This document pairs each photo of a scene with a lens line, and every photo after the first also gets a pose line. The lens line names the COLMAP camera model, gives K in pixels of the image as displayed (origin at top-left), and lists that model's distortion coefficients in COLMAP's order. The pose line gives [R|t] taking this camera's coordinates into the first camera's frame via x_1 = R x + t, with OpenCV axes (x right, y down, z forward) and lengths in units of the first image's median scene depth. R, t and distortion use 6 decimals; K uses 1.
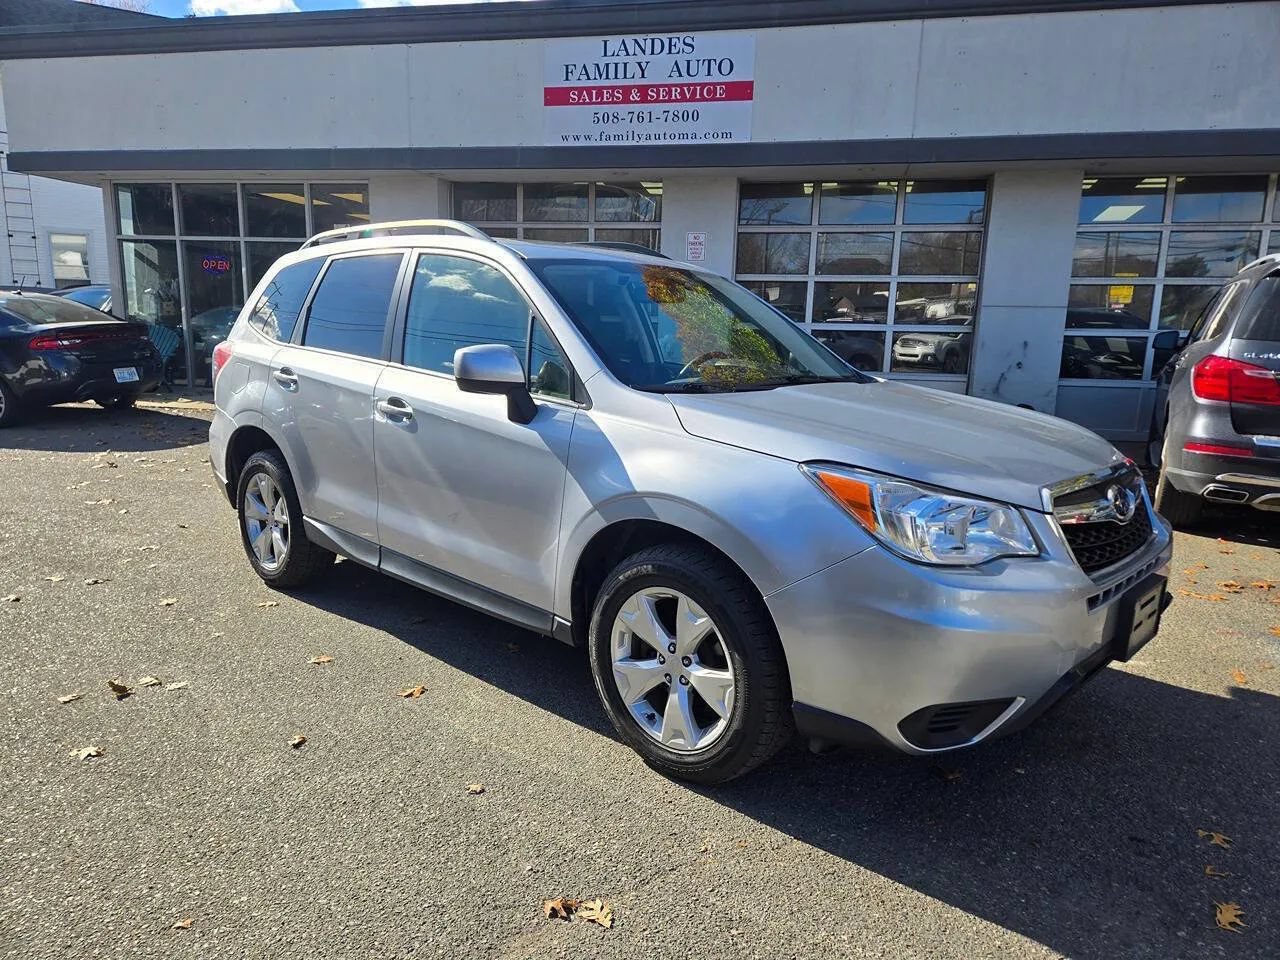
lens RADIAL K [[853.2, 0, 644.4], [0, 853.2, 485.9], [0, 0, 1]] dist [0.066377, -0.052223]
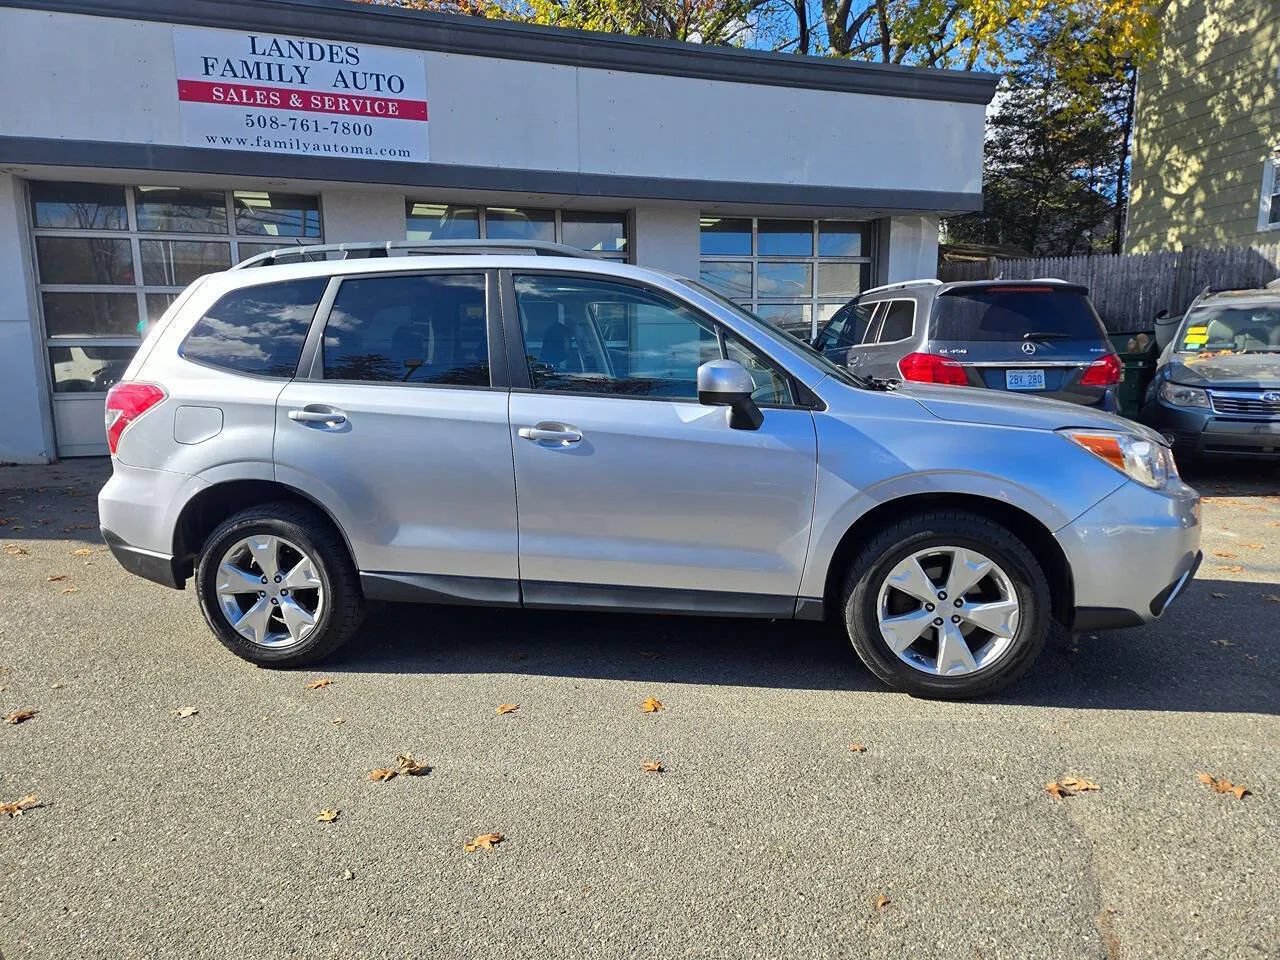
lens RADIAL K [[853.9, 0, 635.1], [0, 853.9, 491.7], [0, 0, 1]] dist [0.067368, -0.053414]
pose [[0.842589, -0.124277, 0.524022, -0.247488], [0.132771, 0.990913, 0.021519, -0.011161], [-0.521934, 0.051443, 0.851433, 0.043321]]
